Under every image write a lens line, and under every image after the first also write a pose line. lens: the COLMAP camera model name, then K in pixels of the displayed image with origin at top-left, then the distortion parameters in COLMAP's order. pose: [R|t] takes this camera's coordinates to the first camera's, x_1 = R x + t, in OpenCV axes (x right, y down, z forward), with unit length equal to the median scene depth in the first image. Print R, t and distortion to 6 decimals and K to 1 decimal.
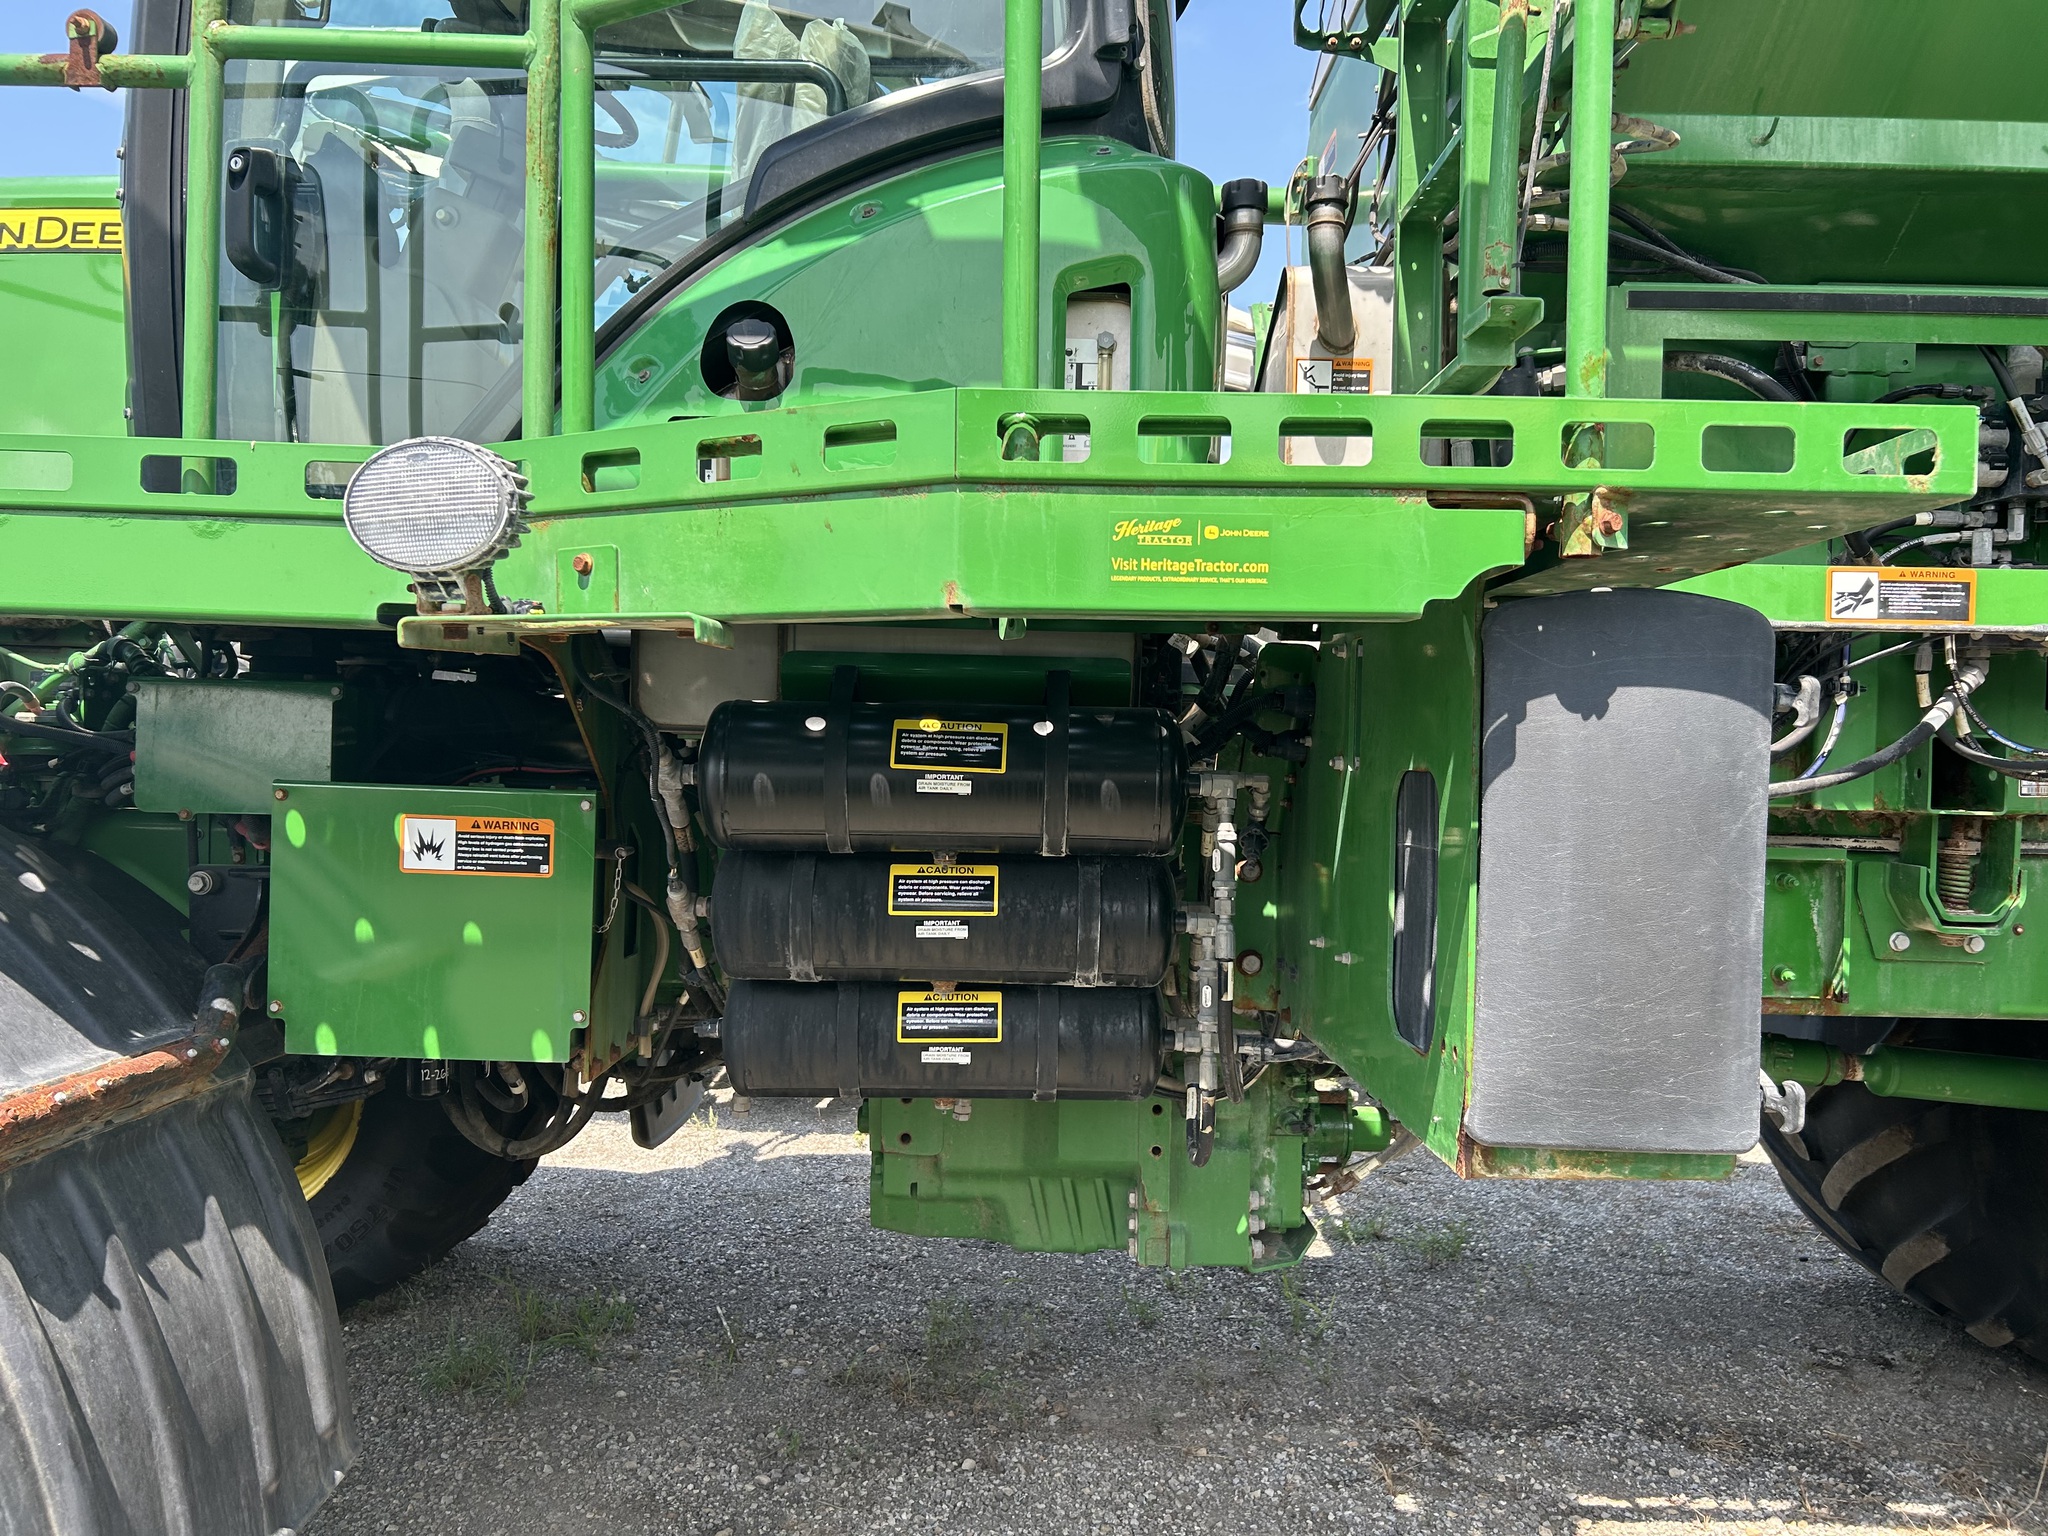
lens RADIAL K [[1537.7, 0, 1028.1], [0, 1537.7, 773.3], [0, 0, 1]] dist [0.049257, -0.053232]
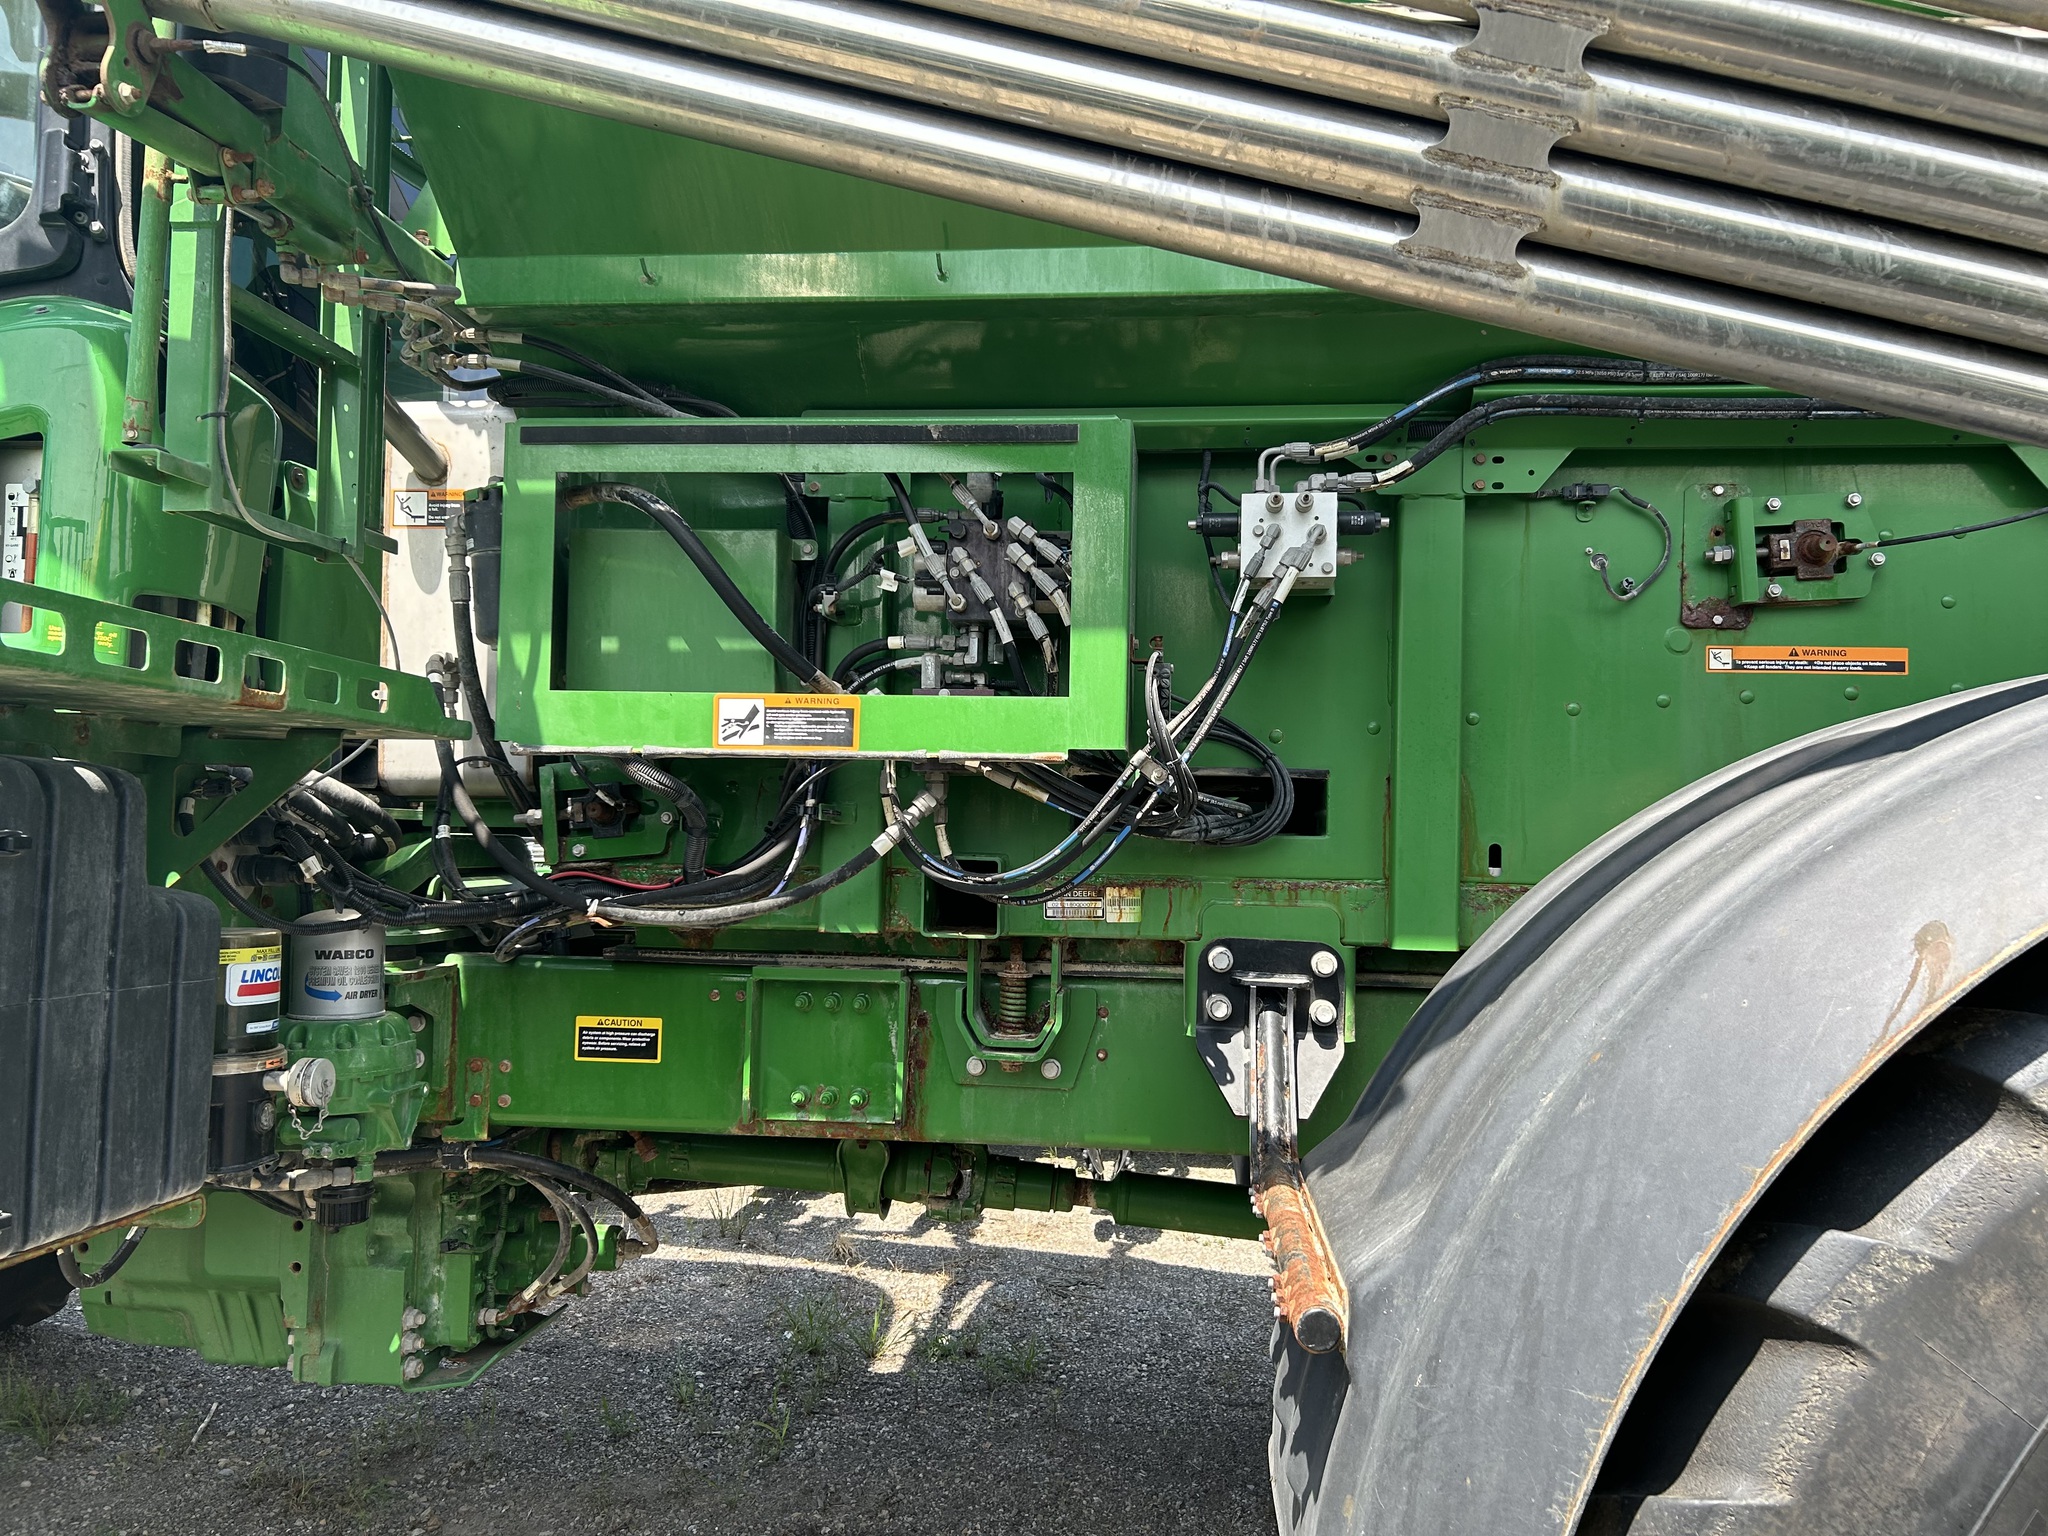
lens RADIAL K [[1537.7, 0, 1020.1], [0, 1537.7, 774.0], [0, 0, 1]] dist [0.049257, -0.053232]
pose [[0.993573, -0.004859, -0.113088, 0.698914], [-0.001371, 0.998488, -0.054947, -0.022459], [0.113184, 0.054749, 0.992064, 0.030103]]
